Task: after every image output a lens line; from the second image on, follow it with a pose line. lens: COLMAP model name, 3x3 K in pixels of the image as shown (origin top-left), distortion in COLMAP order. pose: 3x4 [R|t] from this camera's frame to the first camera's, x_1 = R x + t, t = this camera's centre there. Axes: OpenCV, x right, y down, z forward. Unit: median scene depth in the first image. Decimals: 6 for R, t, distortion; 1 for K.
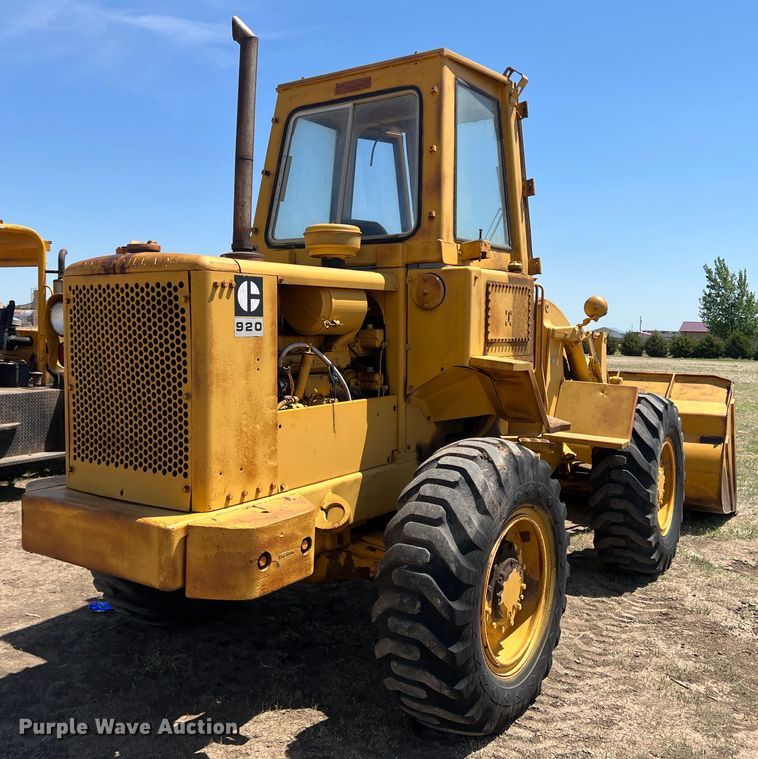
lens RADIAL K [[810.1, 0, 382.6], [0, 810.1, 378.6], [0, 0, 1]] dist [0.062274, 0.000000]
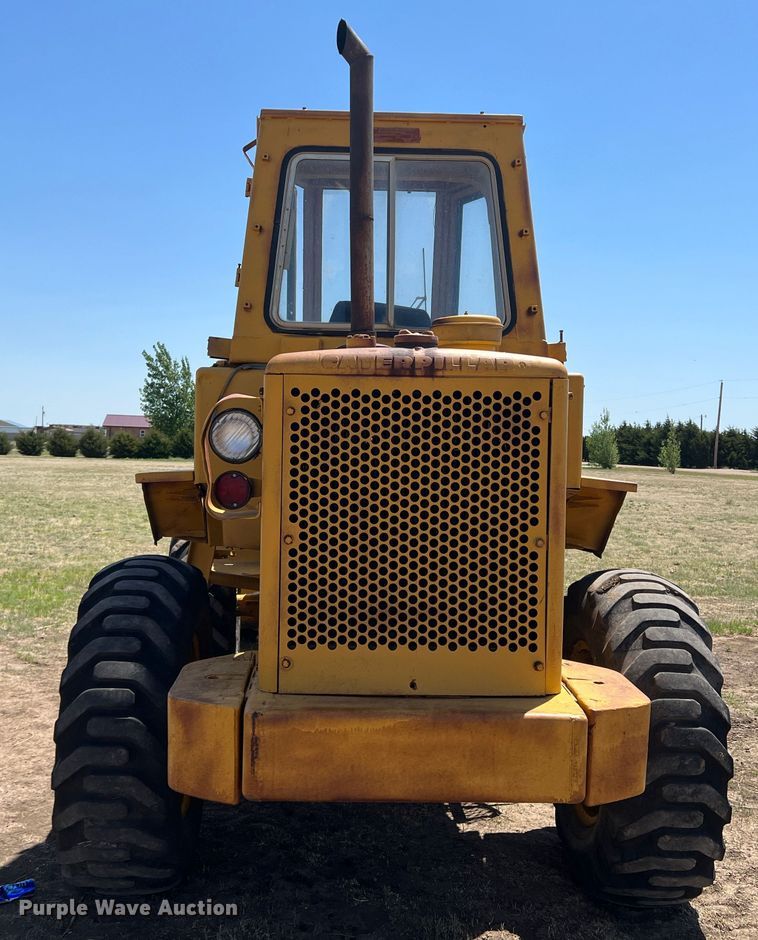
lens RADIAL K [[1001.9, 0, 373.7], [0, 1001.9, 470.0], [0, 0, 1]] dist [0.066261, 0.000000]
pose [[0.795698, -0.021171, 0.605323, -0.859415], [0.028946, 0.999576, -0.003091, -0.044107], [-0.605001, 0.019981, 0.795974, 0.322106]]
